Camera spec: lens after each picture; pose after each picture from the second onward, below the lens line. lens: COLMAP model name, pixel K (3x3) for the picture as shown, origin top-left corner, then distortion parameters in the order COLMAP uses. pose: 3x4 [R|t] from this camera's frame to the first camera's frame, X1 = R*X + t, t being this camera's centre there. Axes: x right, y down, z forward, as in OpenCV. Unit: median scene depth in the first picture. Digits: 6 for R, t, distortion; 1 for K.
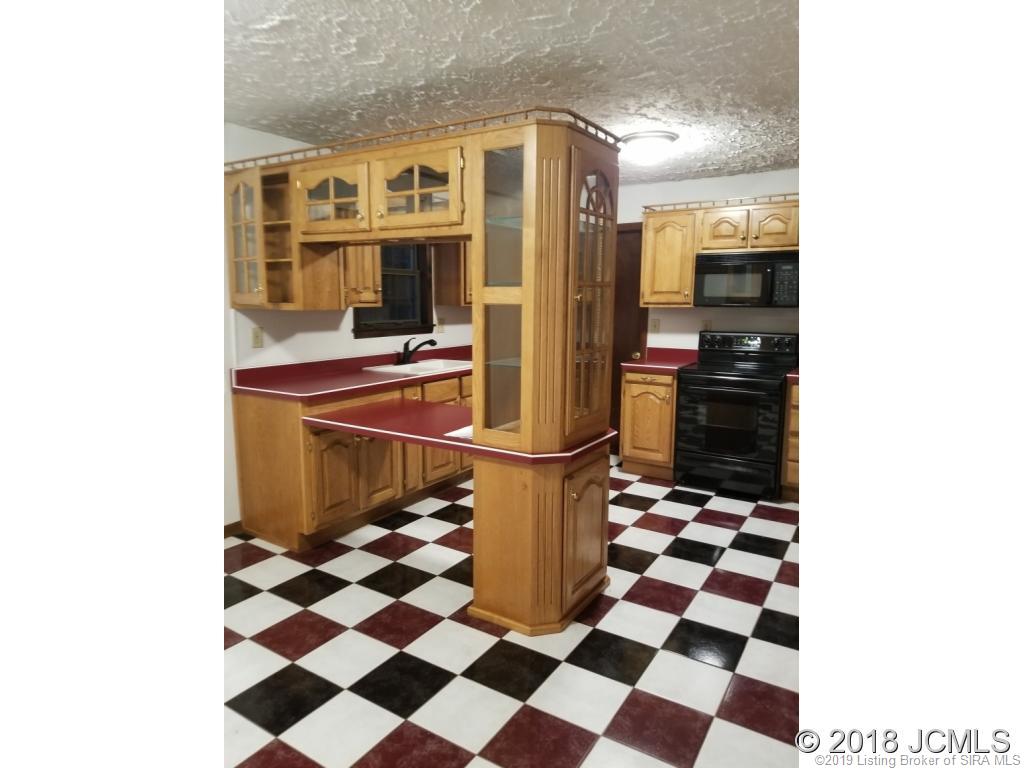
lens RADIAL K [[599.0, 0, 514.6], [0, 599.0, 379.3], [0, 0, 1]] dist [0.005752, -0.000583]
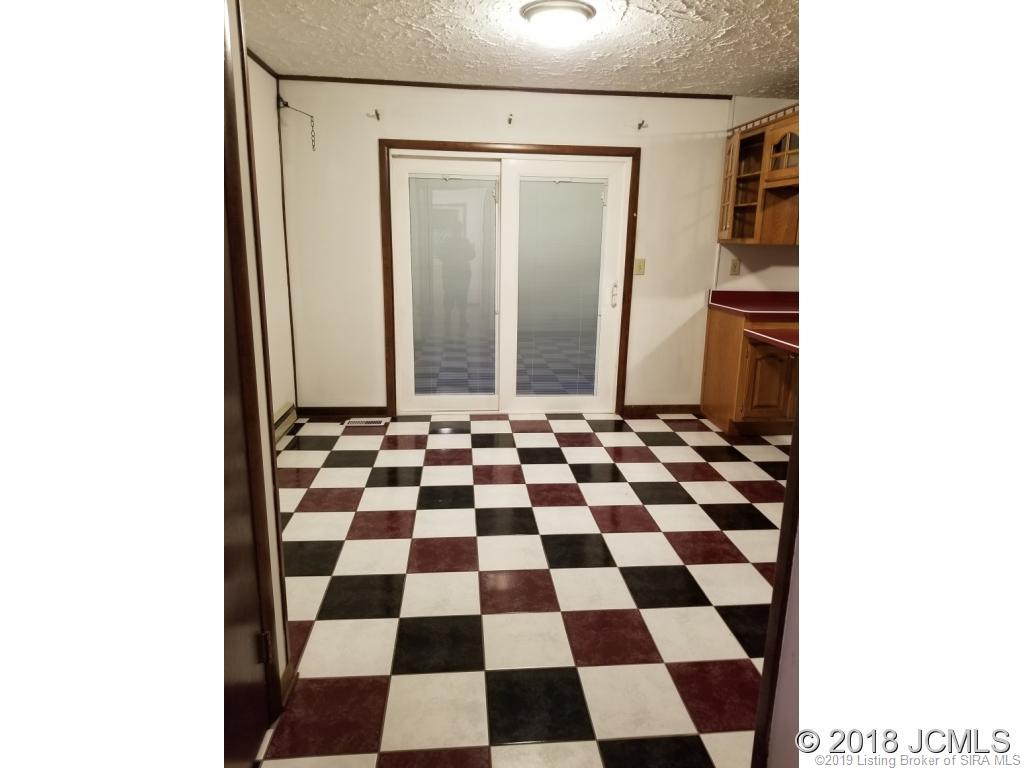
lens RADIAL K [[599.0, 0, 512.9], [0, 599.0, 383.3], [0, 0, 1]] dist [0.005752, -0.000583]
pose [[0.598106, 0.189745, -0.778631, 0.360687], [-0.123682, 0.981782, 0.144245, 0.051711], [0.791816, 0.010029, 0.610677, -0.167420]]
